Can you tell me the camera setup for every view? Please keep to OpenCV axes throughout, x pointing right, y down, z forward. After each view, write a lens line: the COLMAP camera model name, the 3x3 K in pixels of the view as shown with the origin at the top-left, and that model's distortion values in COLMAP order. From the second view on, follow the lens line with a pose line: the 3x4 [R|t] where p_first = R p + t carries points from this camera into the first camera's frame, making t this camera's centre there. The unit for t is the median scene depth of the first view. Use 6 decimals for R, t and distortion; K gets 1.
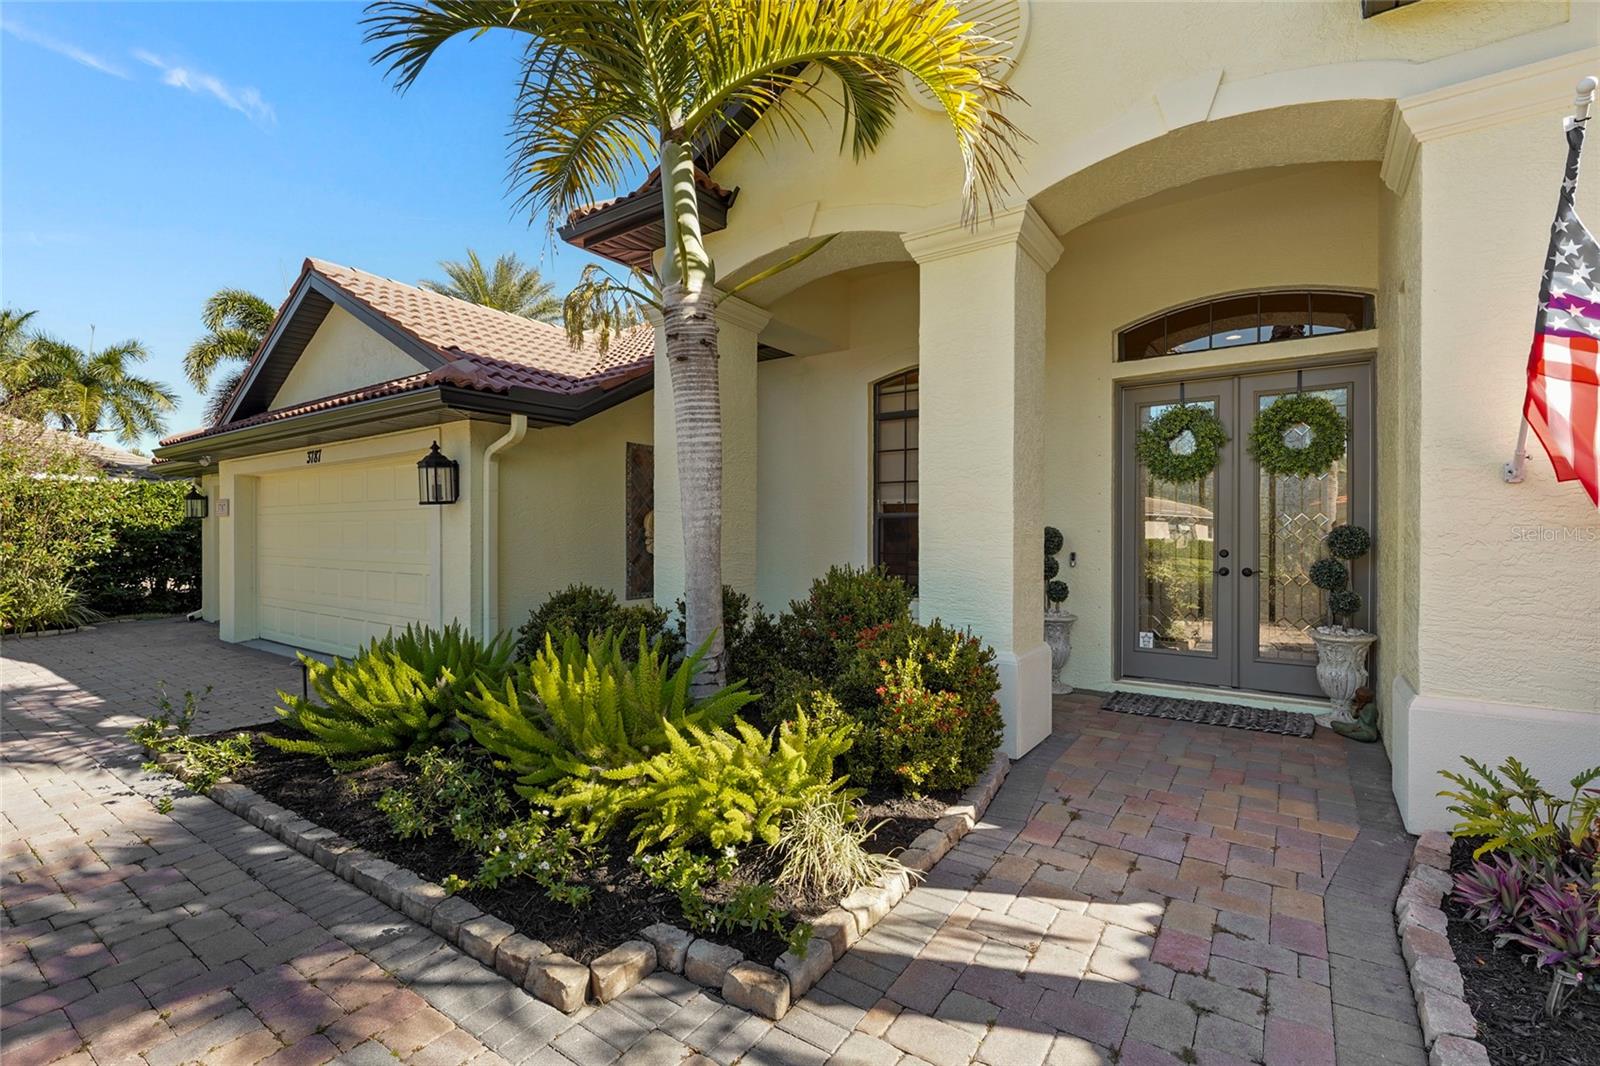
lens RADIAL K [[711.0, 0, 800.0], [0, 711.0, 533.0], [0, 0, 1]] dist [-0.003958, -0.000270]
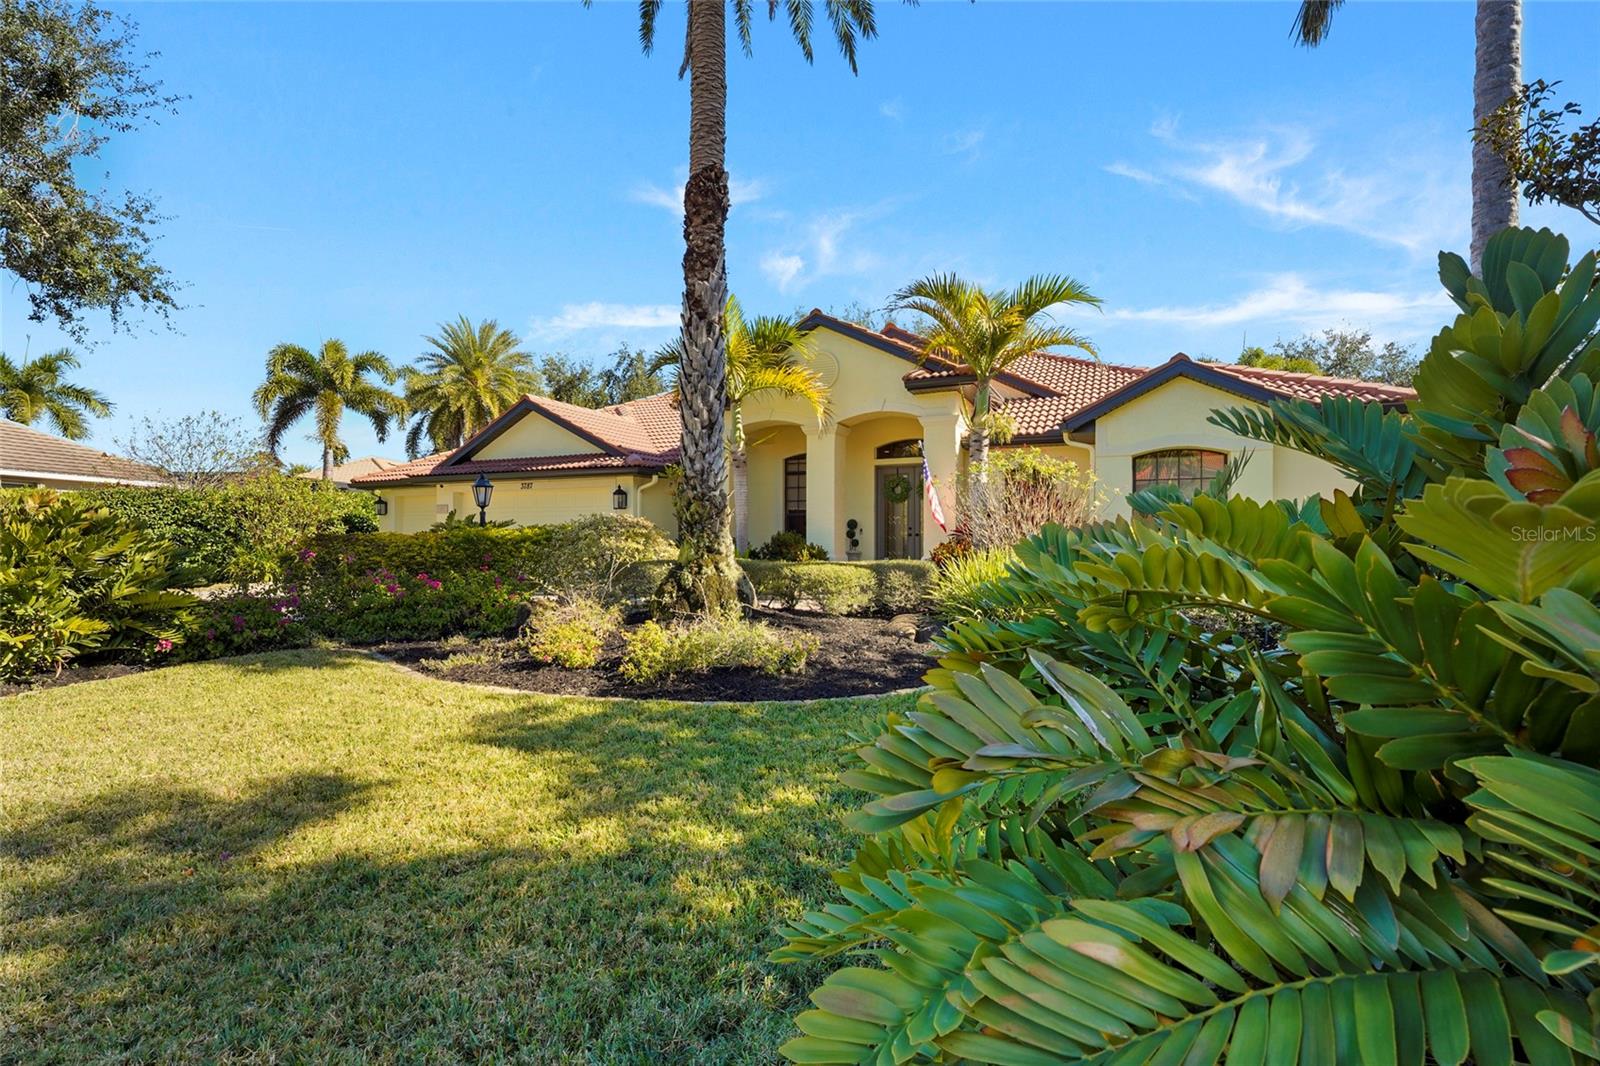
lens RADIAL K [[706.9, 0, 798.4], [0, 706.9, 539.6], [0, 0, 1]] dist [-0.006963, -0.000068]
pose [[0.984204, 0.000144, 0.177036, -0.329793], [-0.000836, 0.999992, 0.003834, 0.059617], [-0.177034, -0.003921, 0.984197, -1.625100]]
